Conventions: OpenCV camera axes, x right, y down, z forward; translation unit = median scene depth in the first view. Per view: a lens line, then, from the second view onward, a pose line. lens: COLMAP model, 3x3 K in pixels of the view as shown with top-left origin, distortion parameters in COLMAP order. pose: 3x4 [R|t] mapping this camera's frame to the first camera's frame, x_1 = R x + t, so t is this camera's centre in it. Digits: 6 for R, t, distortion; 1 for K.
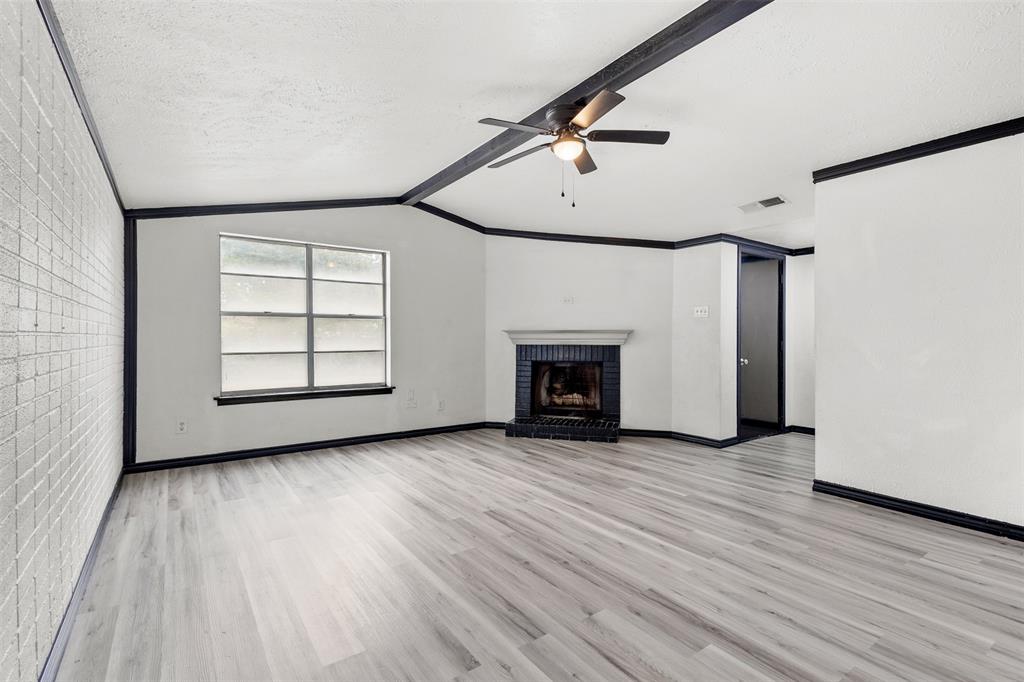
lens RADIAL K [[471.5, 0, 509.6], [0, 471.5, 340.3], [0, 0, 1]] dist [0.003503, 0.000093]
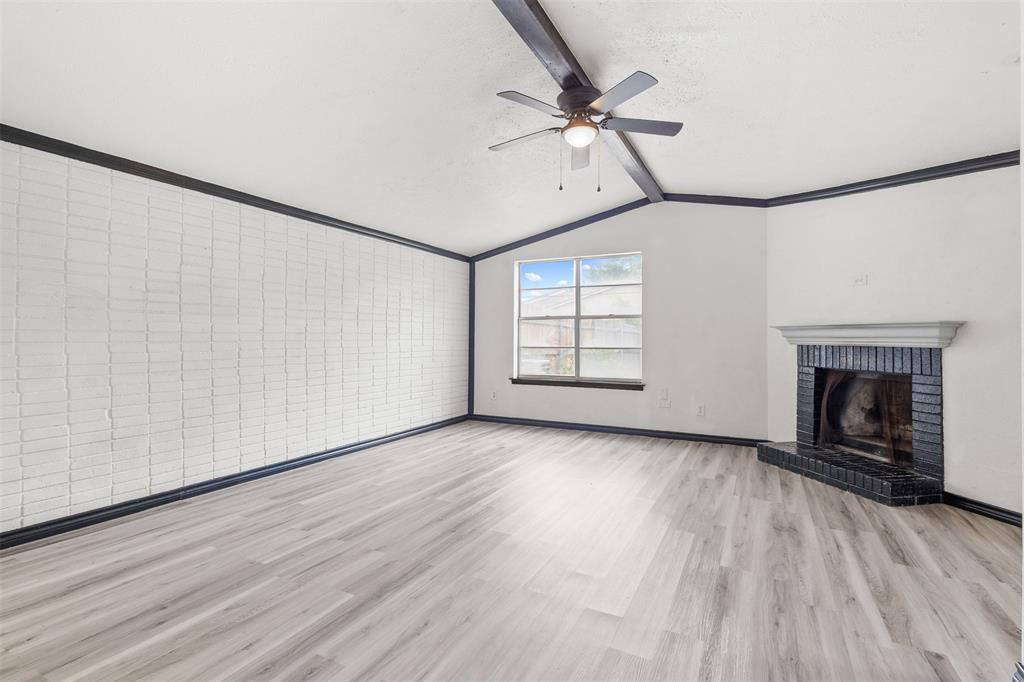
lens RADIAL K [[487.1, 0, 507.6], [0, 487.1, 335.3], [0, 0, 1]] dist [0.008721, 0.000406]
pose [[0.465410, -0.002318, -0.885092, 0.793322], [-0.006230, 0.999963, -0.005895, 0.001749], [0.885073, 0.008258, 0.465379, 0.363164]]
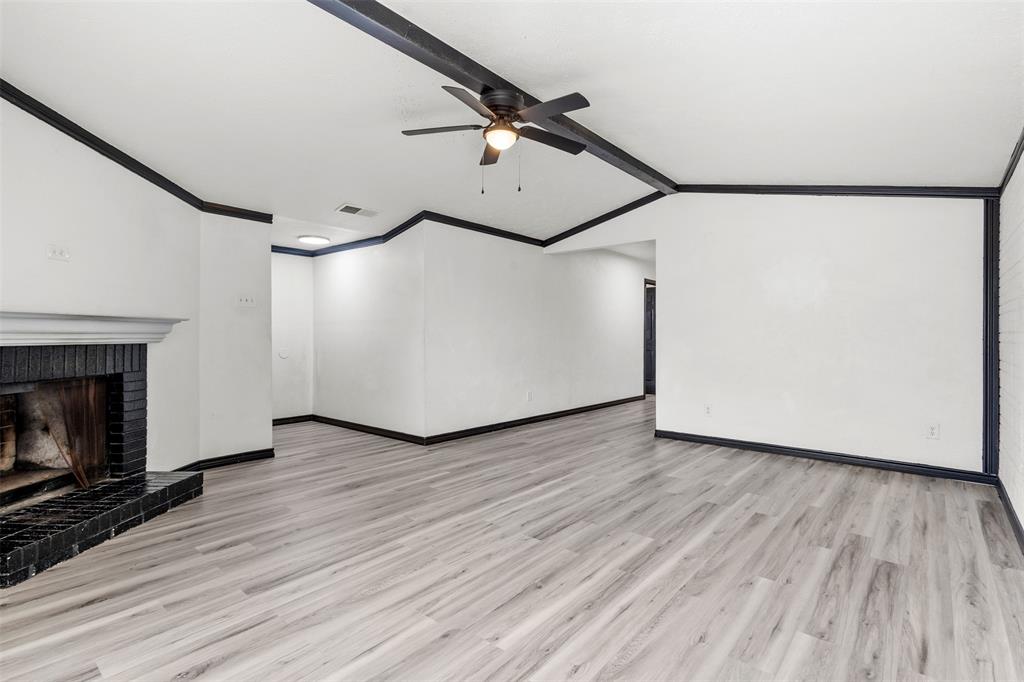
lens RADIAL K [[487.1, 0, 507.6], [0, 487.1, 335.3], [0, 0, 1]] dist [0.008721, 0.000406]
pose [[-0.237939, -0.003347, 0.971274, -0.743632], [-0.000479, 0.999994, 0.003329, -0.004297], [-0.971280, 0.000326, -0.237939, 1.060132]]
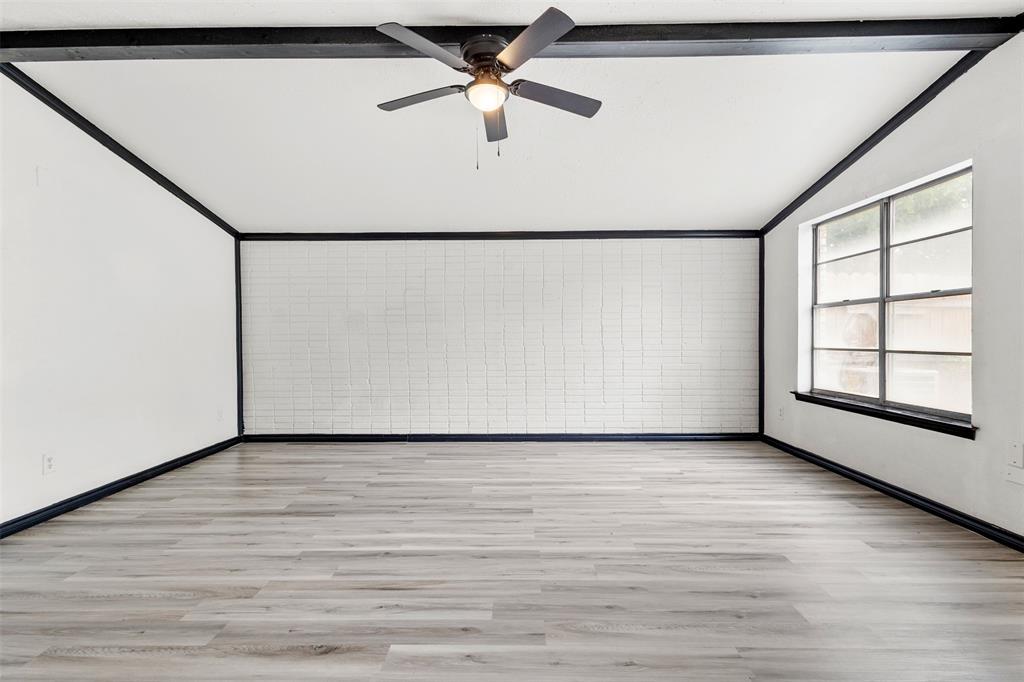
lens RADIAL K [[481.5, 0, 518.2], [0, 481.5, 339.4], [0, 0, 1]] dist [0.003130, 0.000258]
pose [[-0.571539, 0.010619, -0.820506, 0.662385], [0.003783, 0.999940, 0.010307, -0.003050], [0.820566, 0.002787, -0.571545, 1.302931]]
